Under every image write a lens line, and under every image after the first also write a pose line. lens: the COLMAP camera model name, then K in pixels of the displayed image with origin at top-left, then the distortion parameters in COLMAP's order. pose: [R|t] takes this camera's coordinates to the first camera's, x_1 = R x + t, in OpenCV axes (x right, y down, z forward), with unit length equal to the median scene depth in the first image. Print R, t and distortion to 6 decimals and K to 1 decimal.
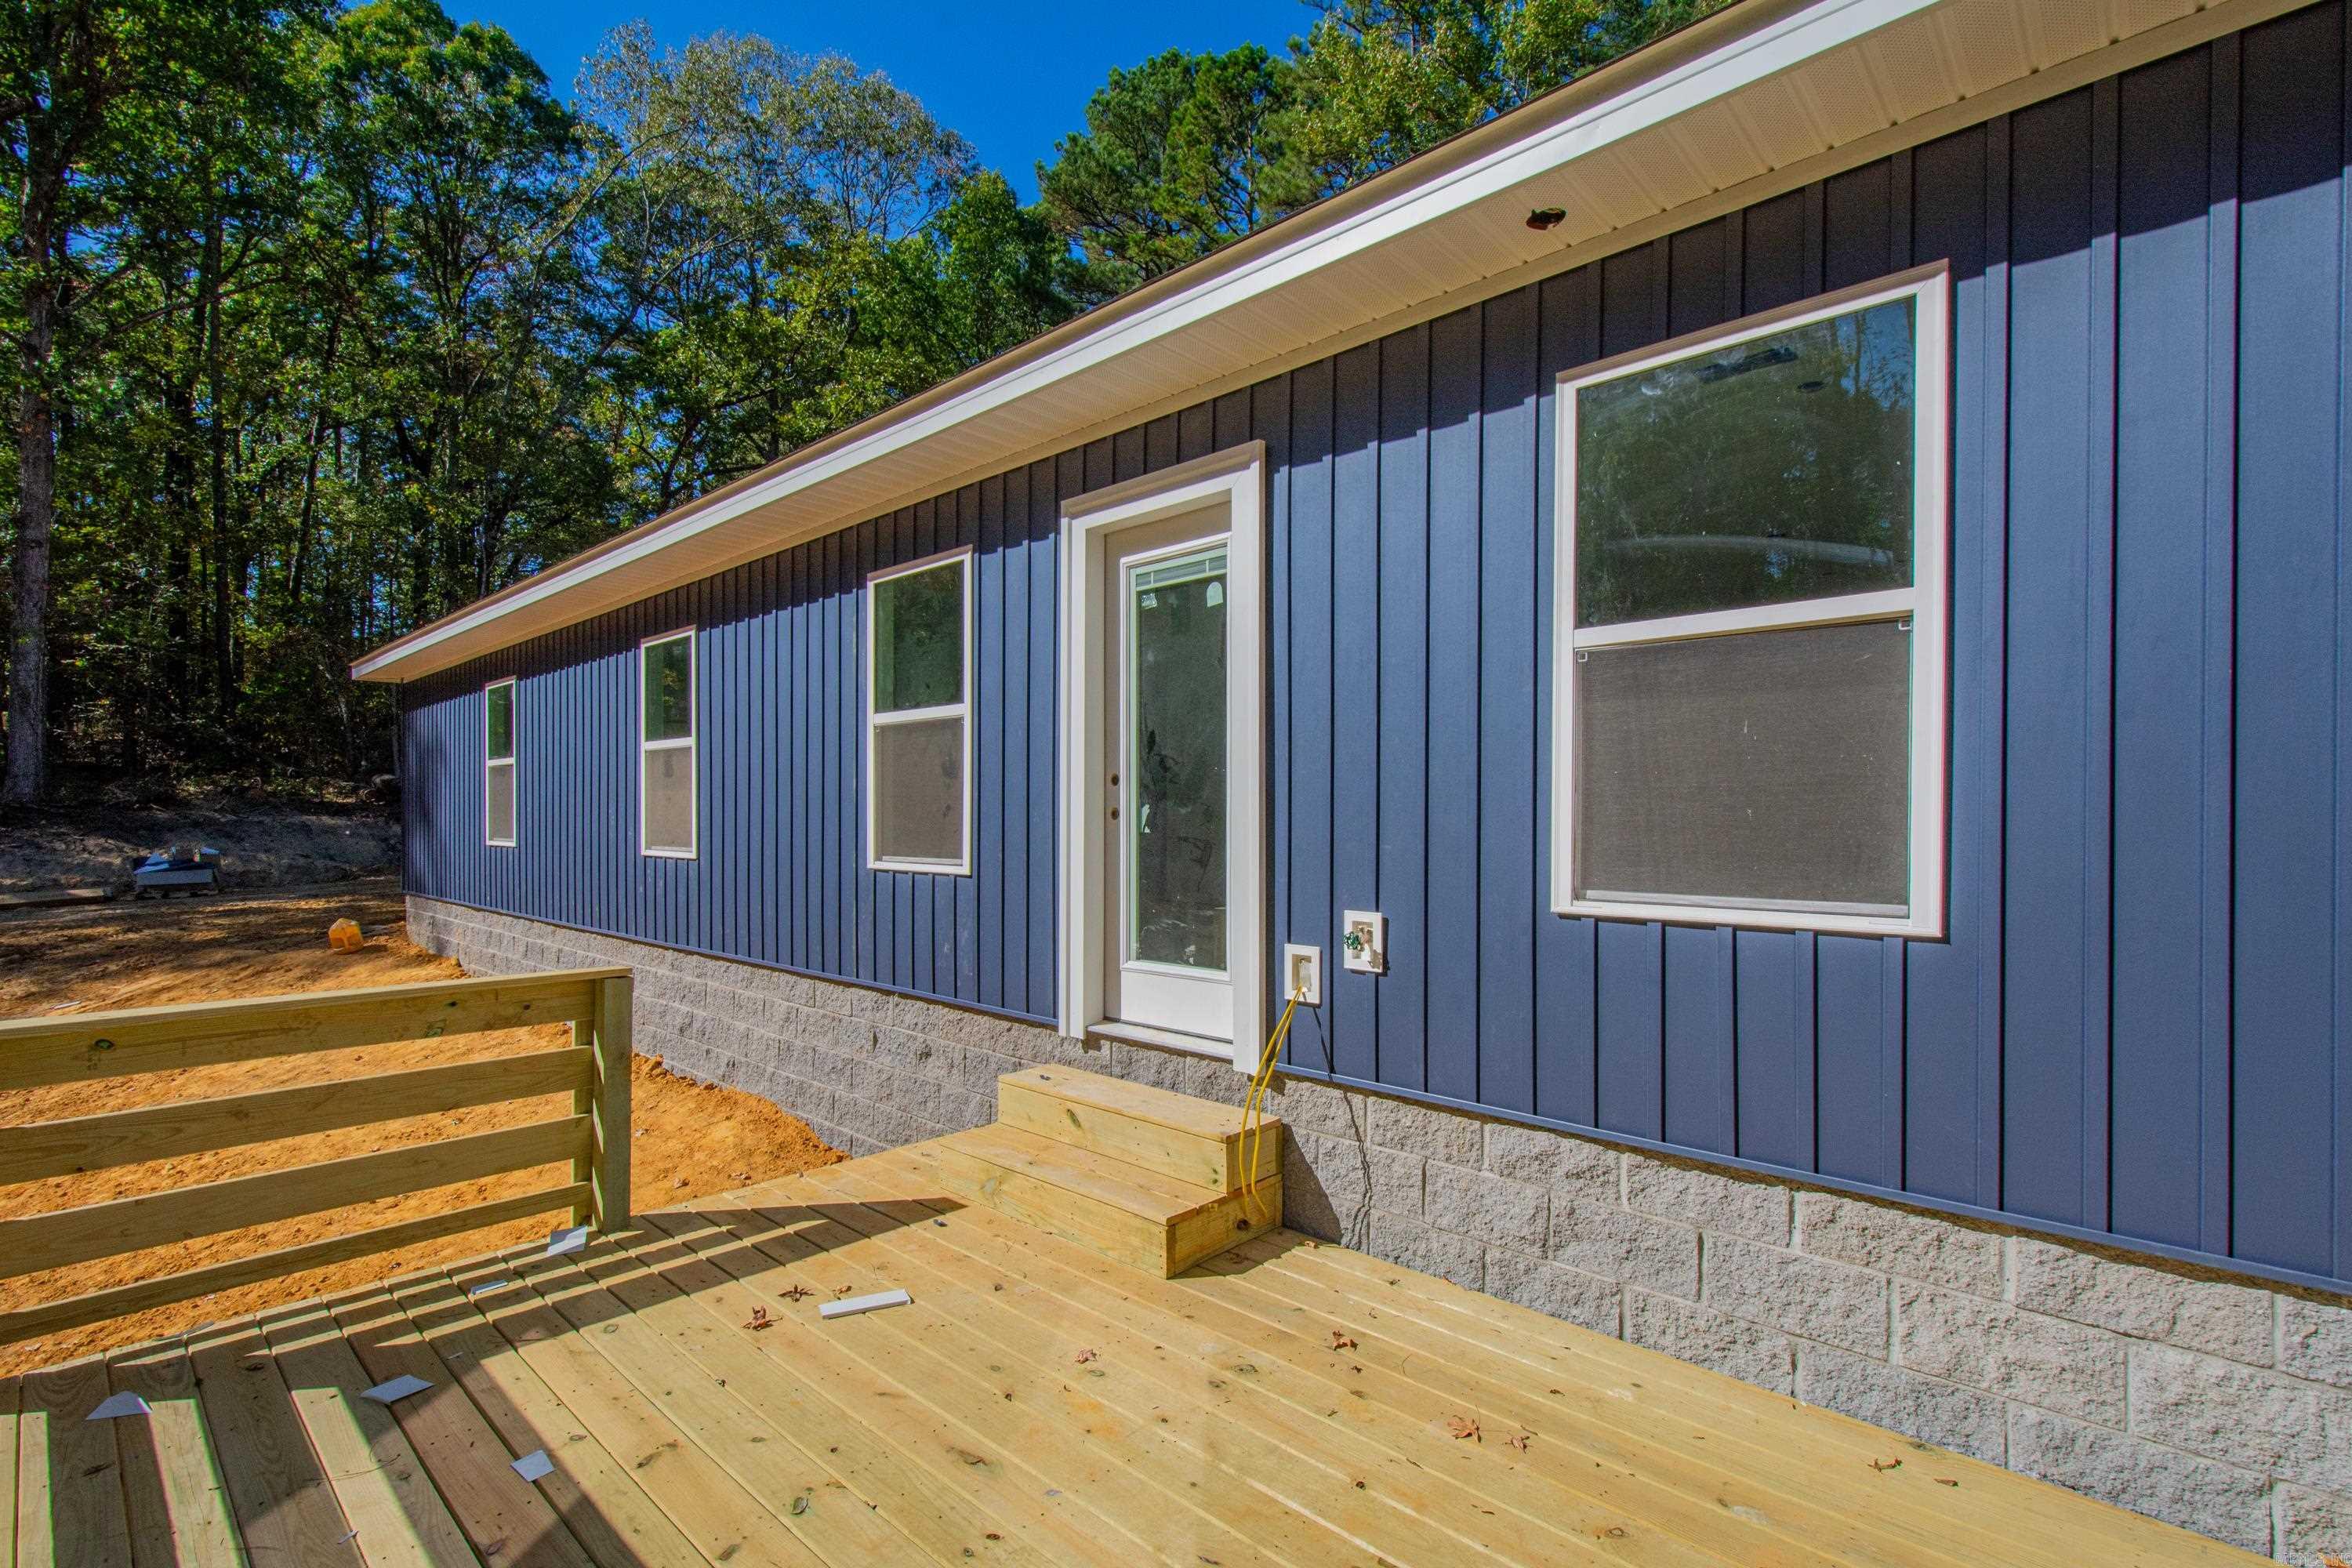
lens RADIAL K [[1074.4, 0, 1181.7], [0, 1074.4, 822.7], [0, 0, 1]] dist [0.015257, -0.006418]
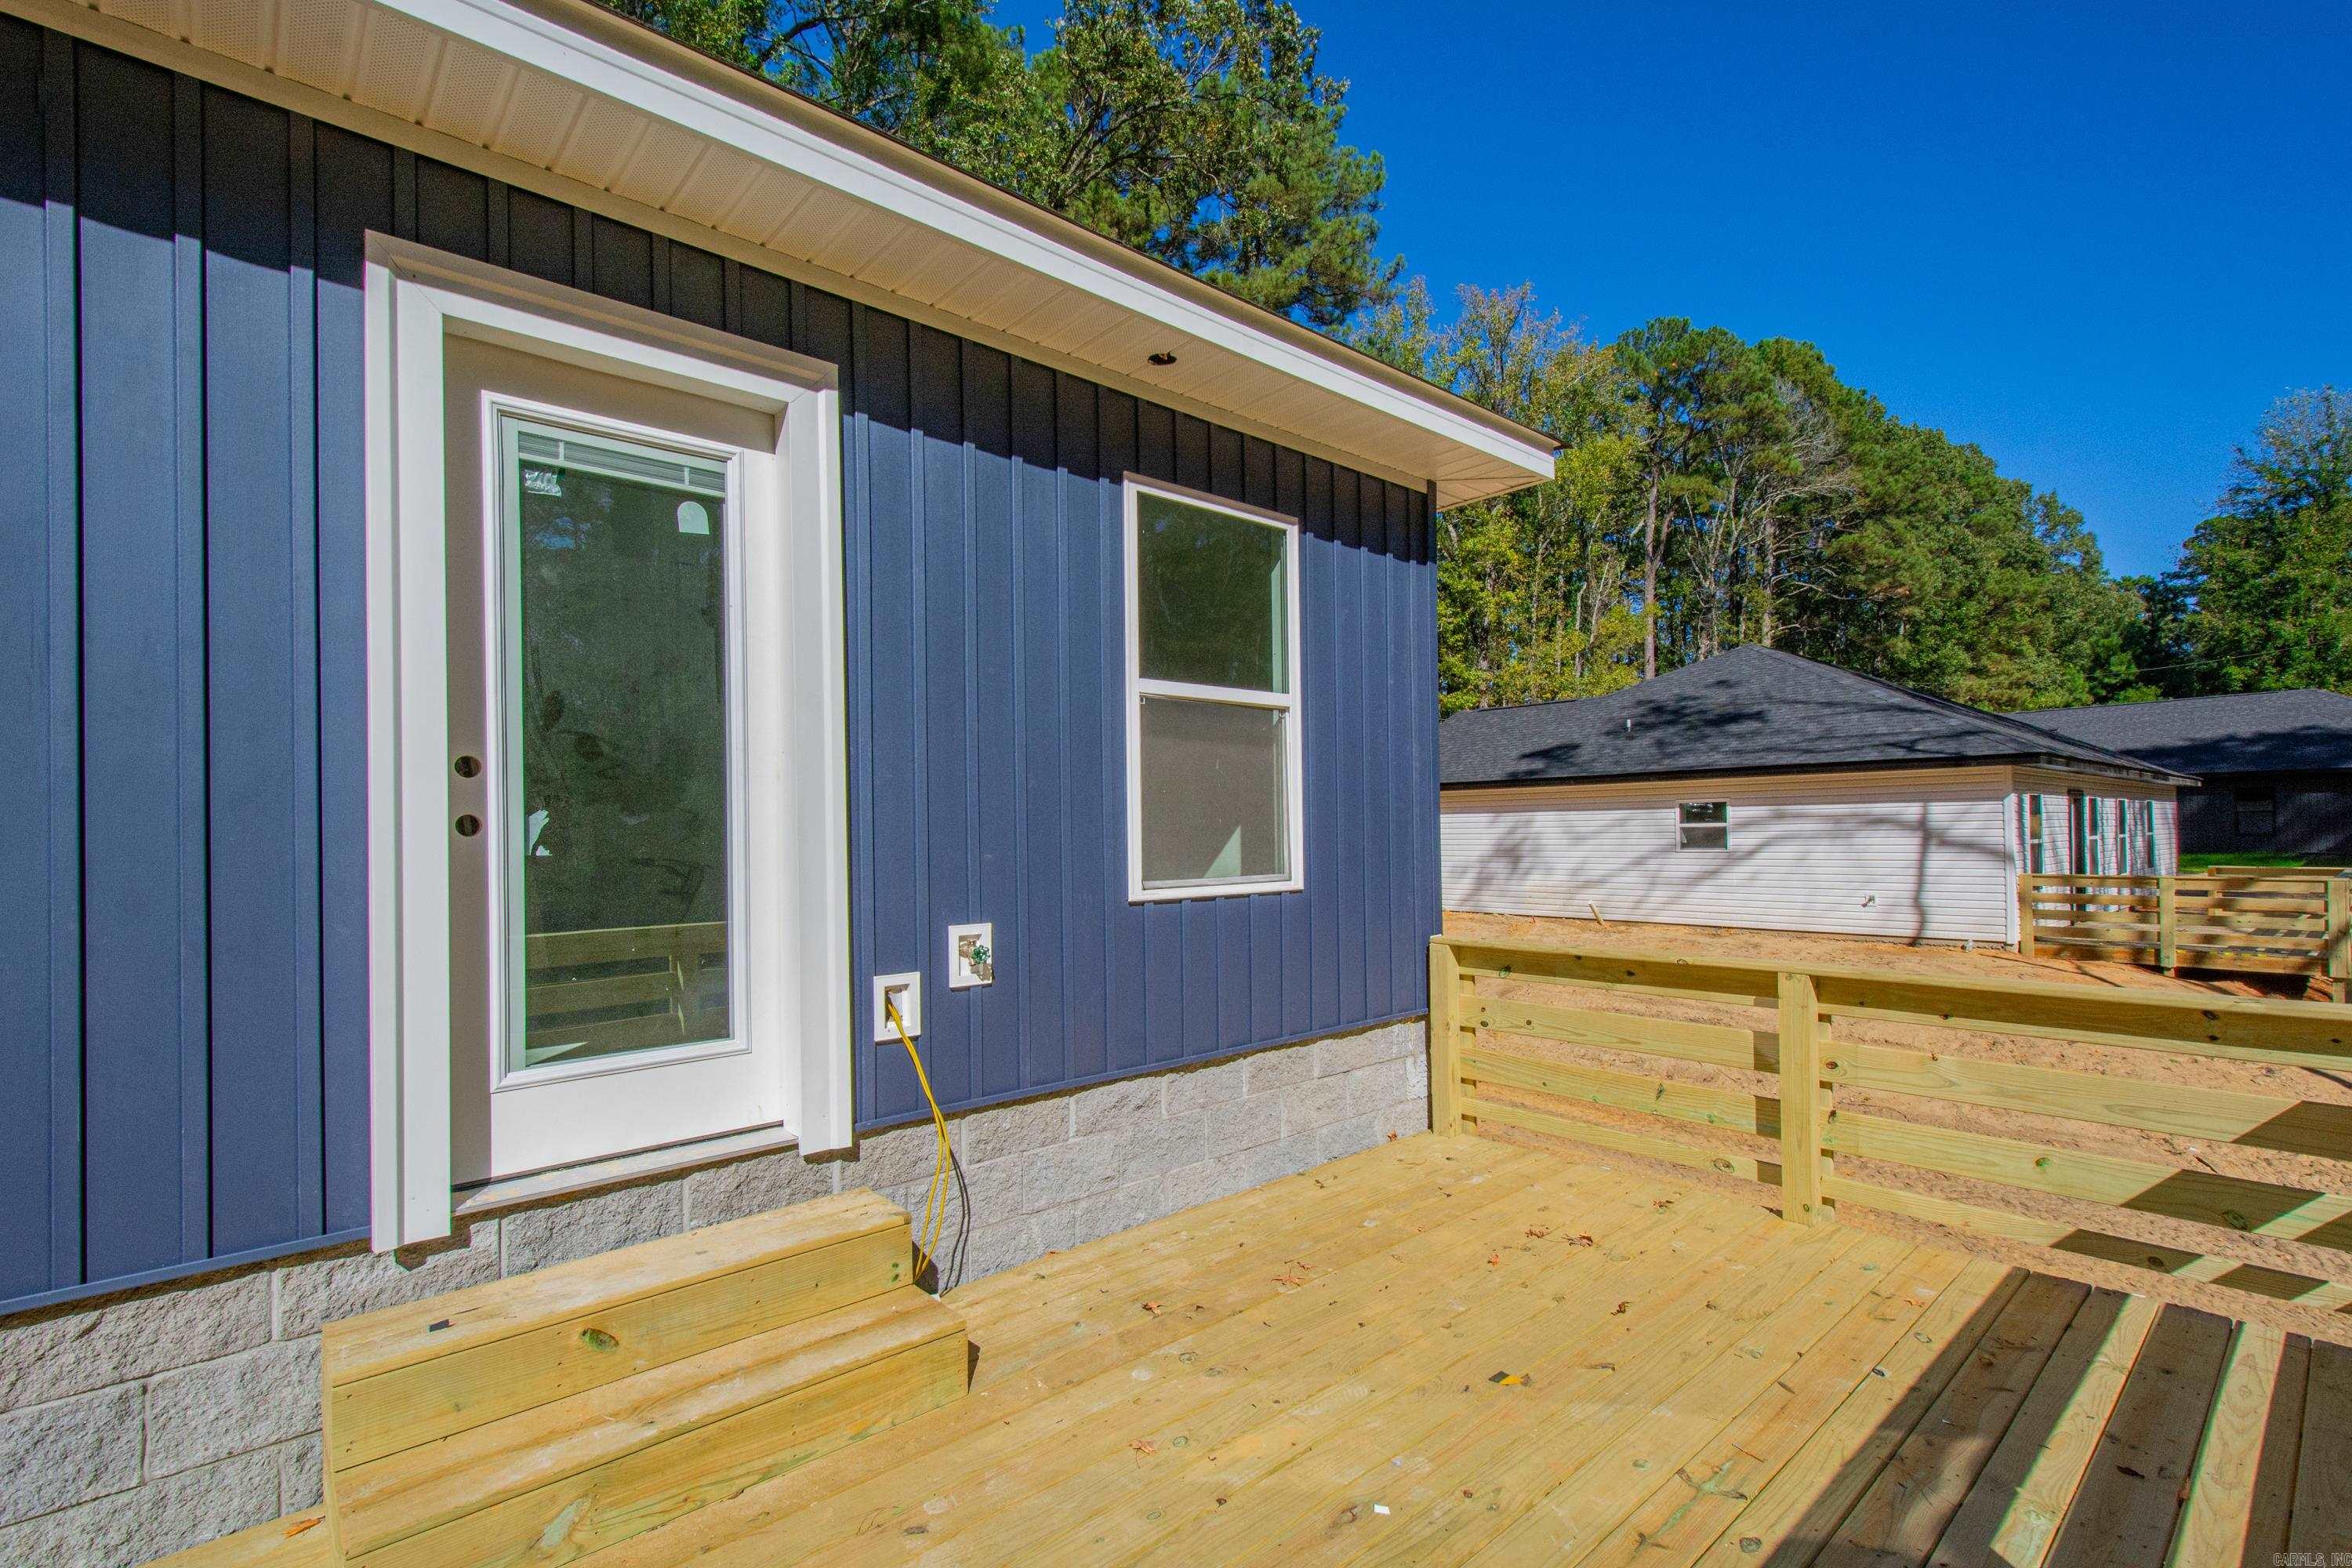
lens RADIAL K [[1074.4, 0, 1181.7], [0, 1074.4, 822.7], [0, 0, 1]] dist [0.015257, -0.006418]
pose [[0.080342, 0.000322, 0.996767, -0.855643], [0.015618, 0.999877, -0.001582, -0.004627], [-0.996645, 0.015694, 0.080327, 0.804547]]
